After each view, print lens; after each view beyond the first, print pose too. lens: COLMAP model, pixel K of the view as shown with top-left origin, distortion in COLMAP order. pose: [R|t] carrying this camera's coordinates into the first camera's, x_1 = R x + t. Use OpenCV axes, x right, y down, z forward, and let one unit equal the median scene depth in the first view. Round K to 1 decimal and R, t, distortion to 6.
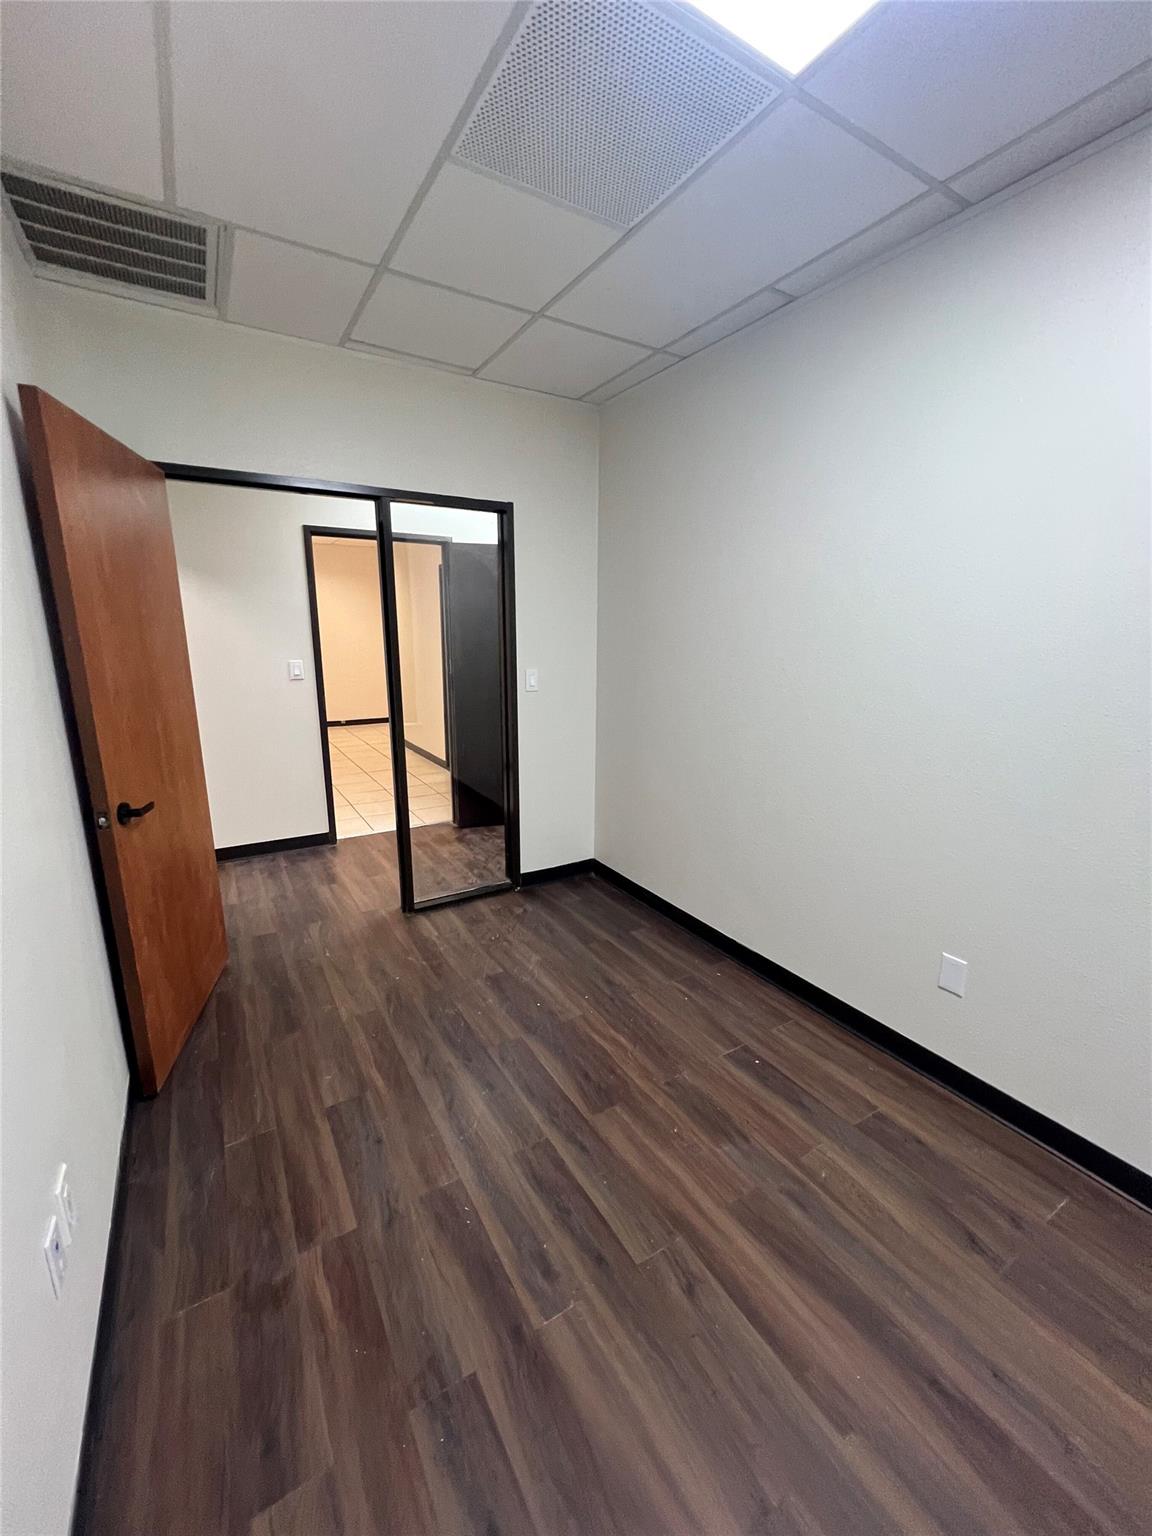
lens RADIAL K [[611.7, 0, 572.9], [0, 611.7, 775.1], [0, 0, 1]] dist [-0.001157, 0.000544]
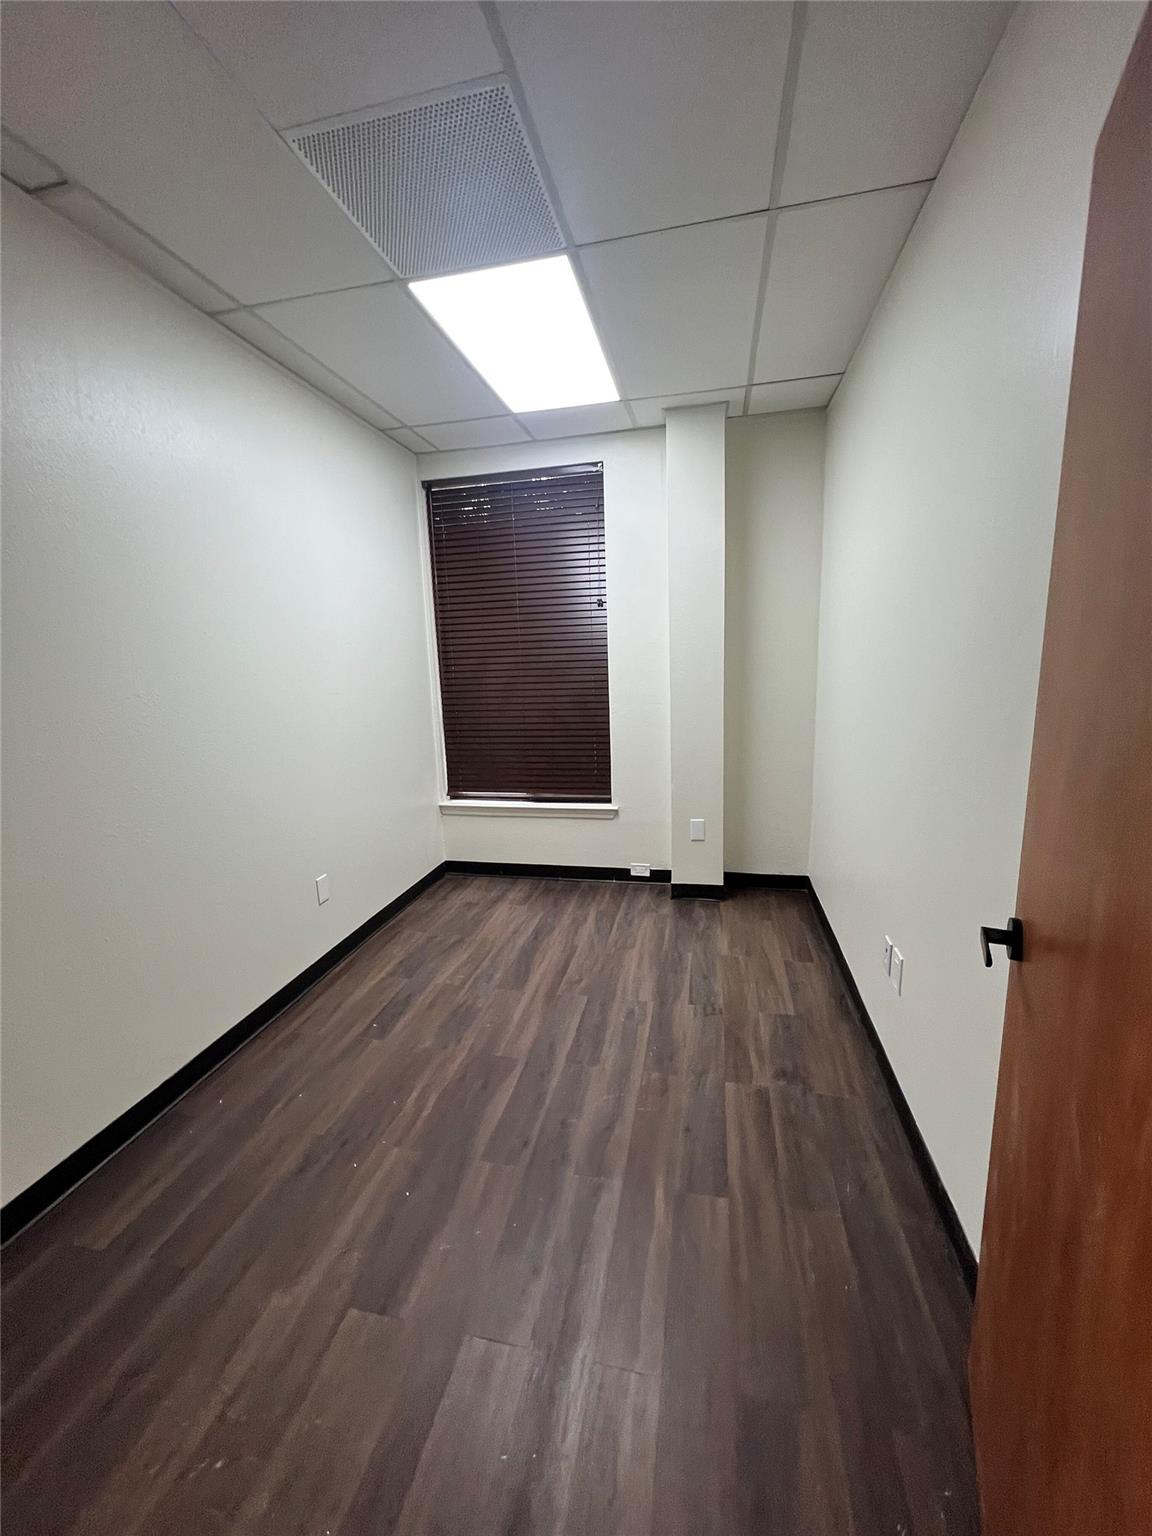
lens RADIAL K [[611.7, 0, 573.7], [0, 611.7, 775.6], [0, 0, 1]] dist [-0.001157, 0.000544]
pose [[-0.722064, -0.114393, 0.682303, -0.815763], [0.187223, 0.917125, 0.351895, -0.337164], [-0.666011, 0.381833, -0.640806, 1.570745]]
